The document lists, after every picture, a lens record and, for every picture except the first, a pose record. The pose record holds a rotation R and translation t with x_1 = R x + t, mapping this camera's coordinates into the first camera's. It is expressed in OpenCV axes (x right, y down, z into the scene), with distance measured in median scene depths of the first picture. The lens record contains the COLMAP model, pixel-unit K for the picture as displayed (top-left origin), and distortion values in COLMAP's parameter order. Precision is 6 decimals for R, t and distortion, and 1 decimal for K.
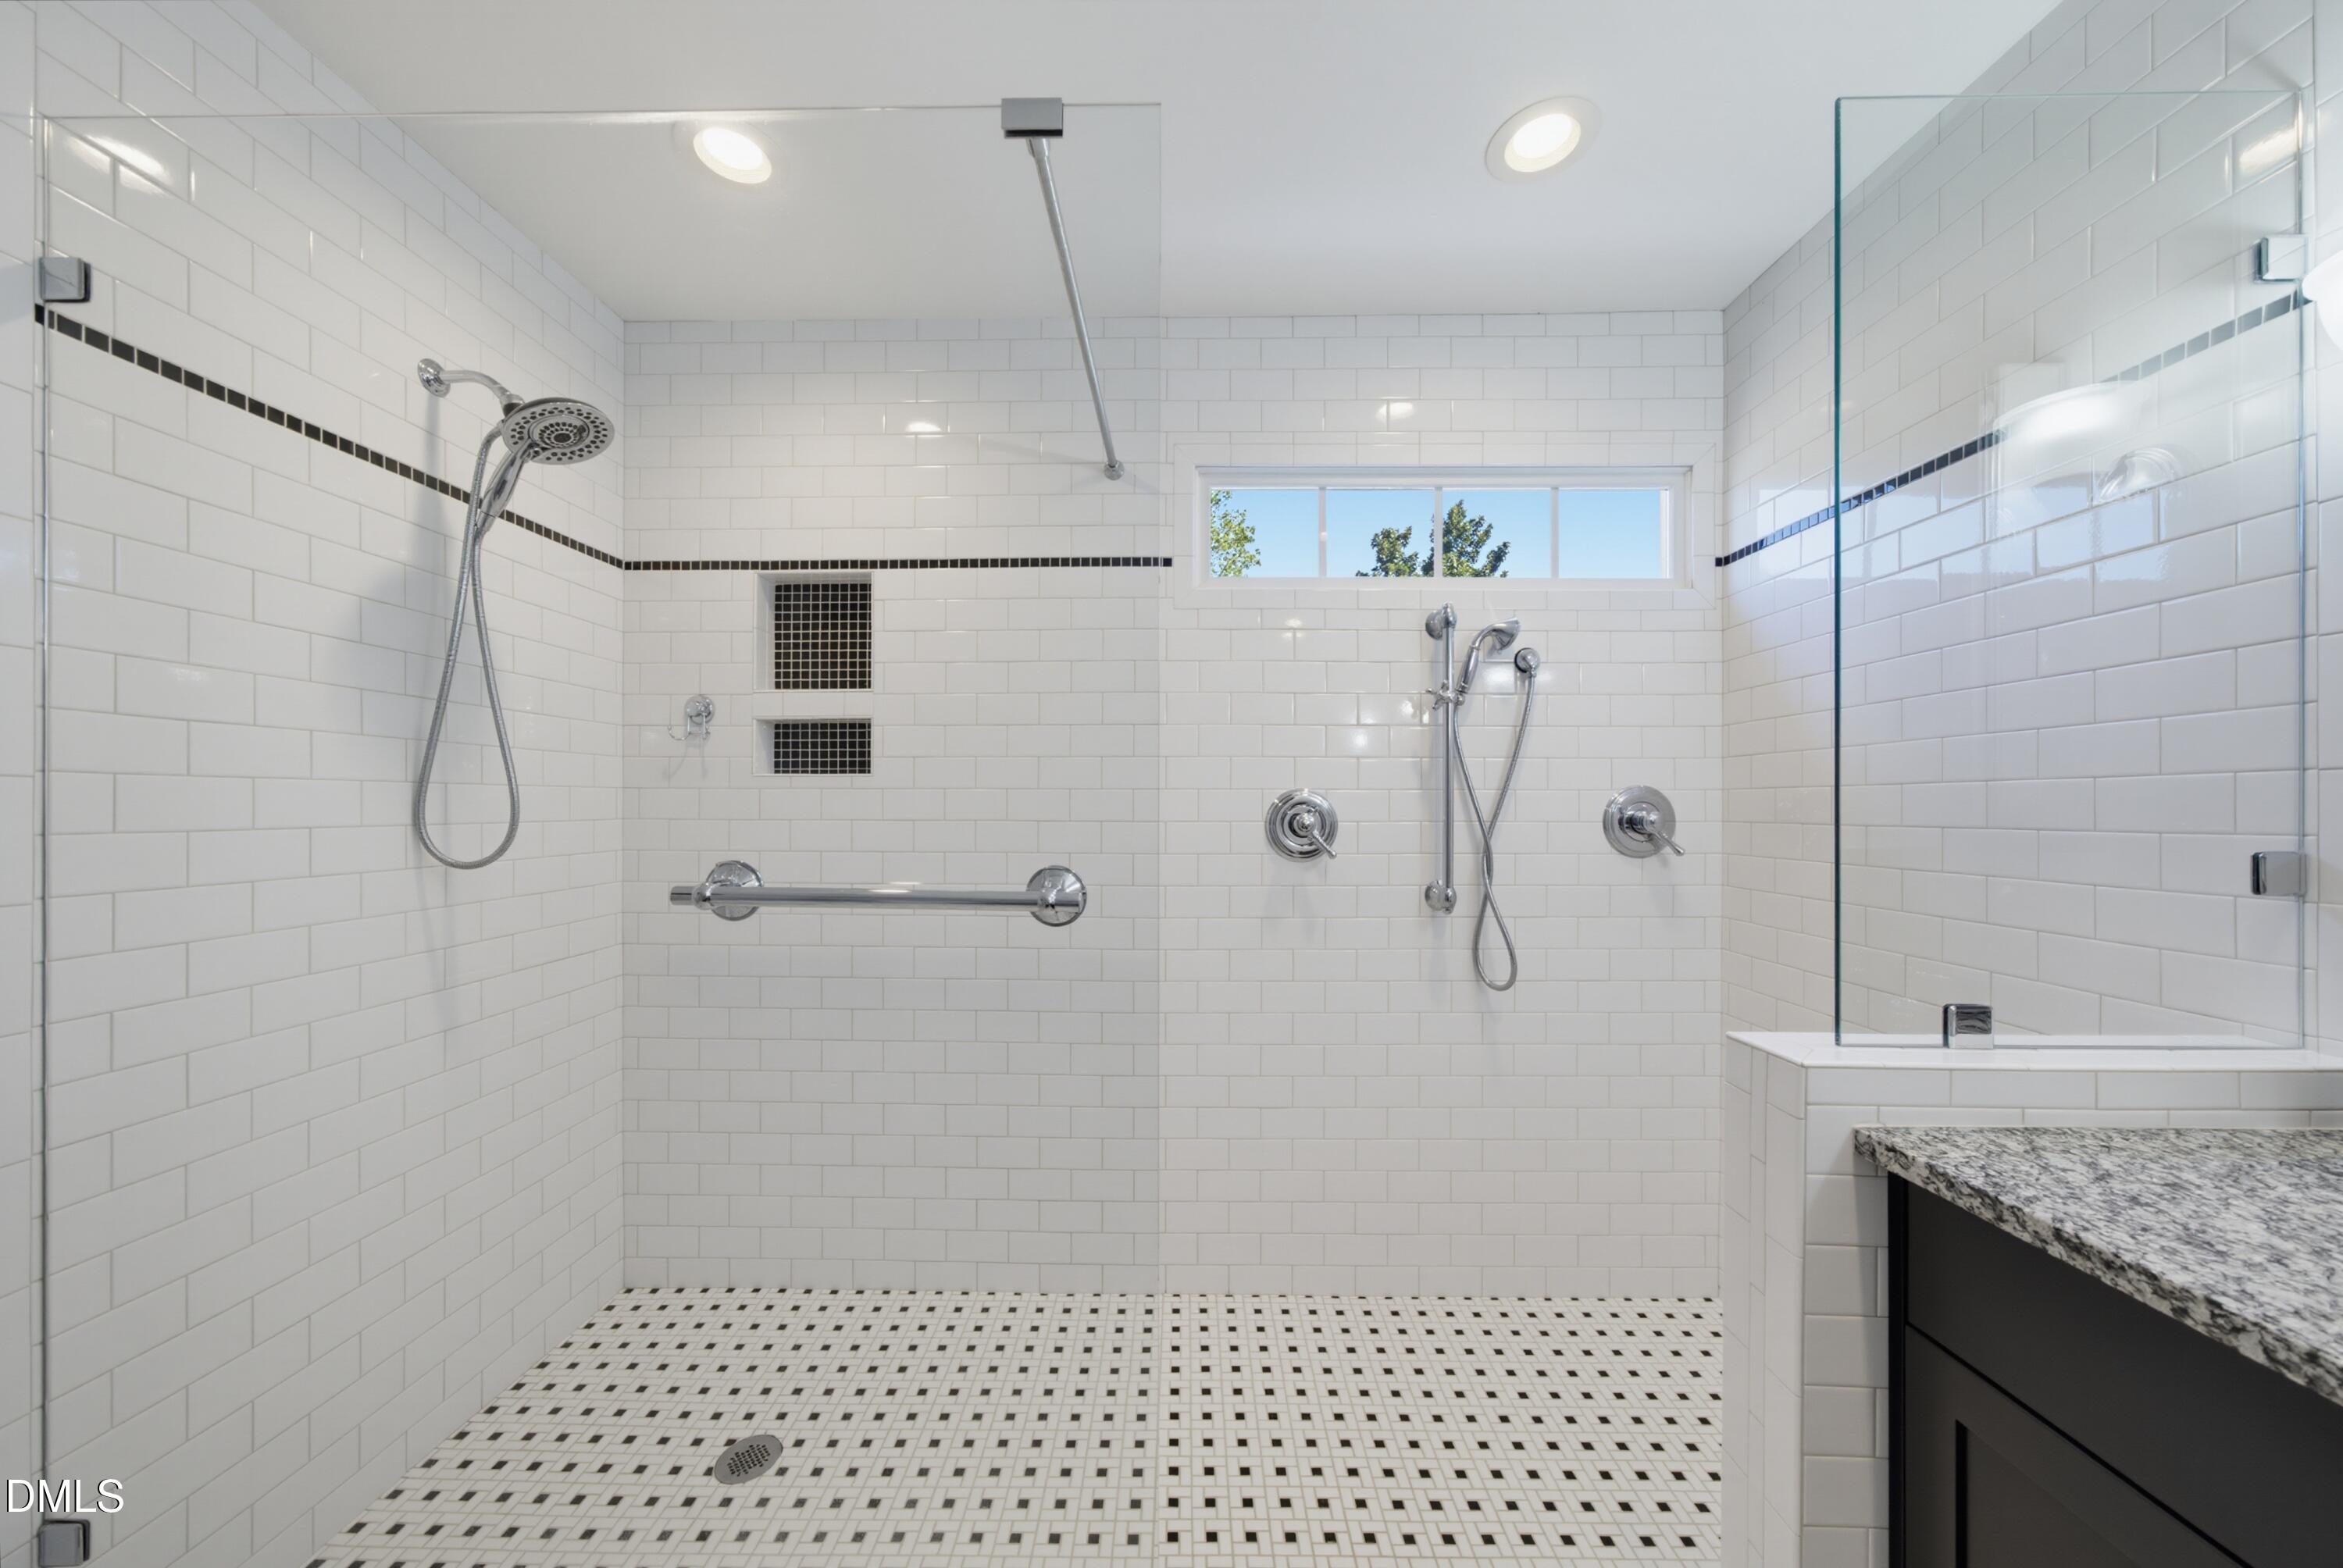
lens RADIAL K [[816.9, 0, 1168.1], [0, 816.9, 796.6], [0, 0, 1]] dist [-0.006889, 0.002205]
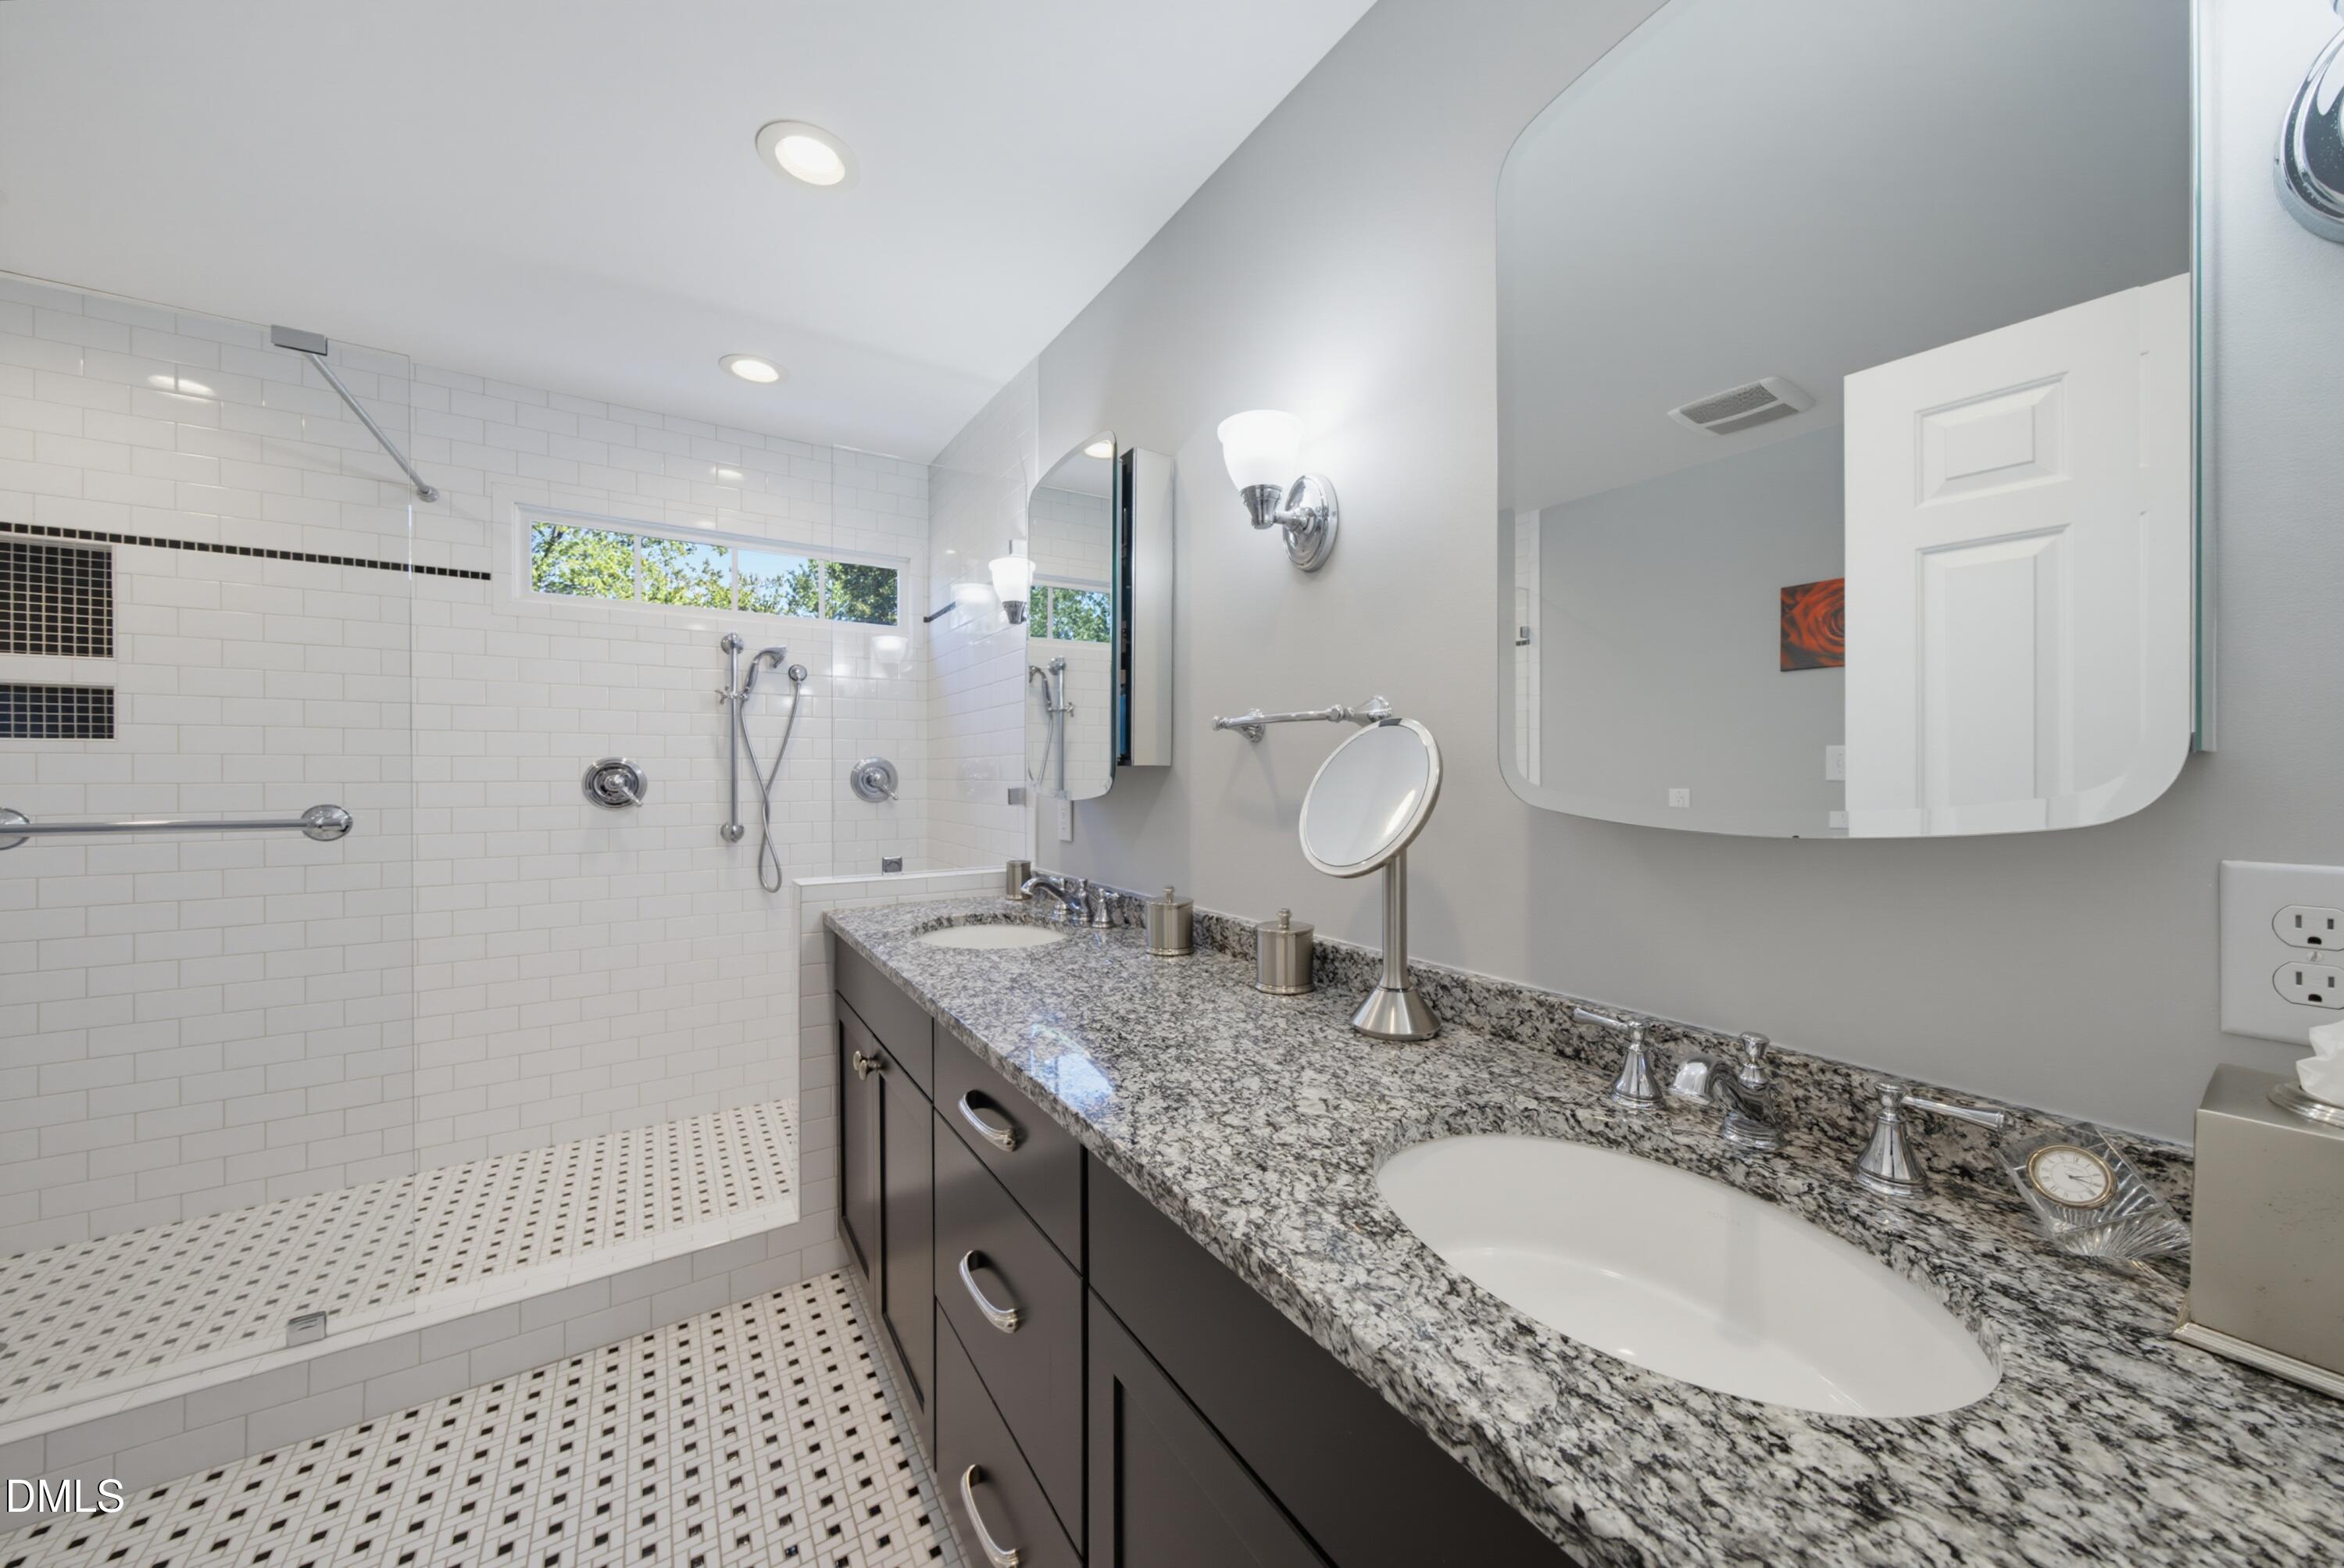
lens RADIAL K [[817.2, 0, 1195.0], [0, 817.2, 772.2], [0, 0, 1]] dist [-0.006889, 0.002205]
pose [[0.818511, -0.002545, 0.574486, 0.175270], [-0.003054, 0.999957, 0.008782, 0.001105], [-0.574483, -0.008943, 0.818468, -0.663534]]
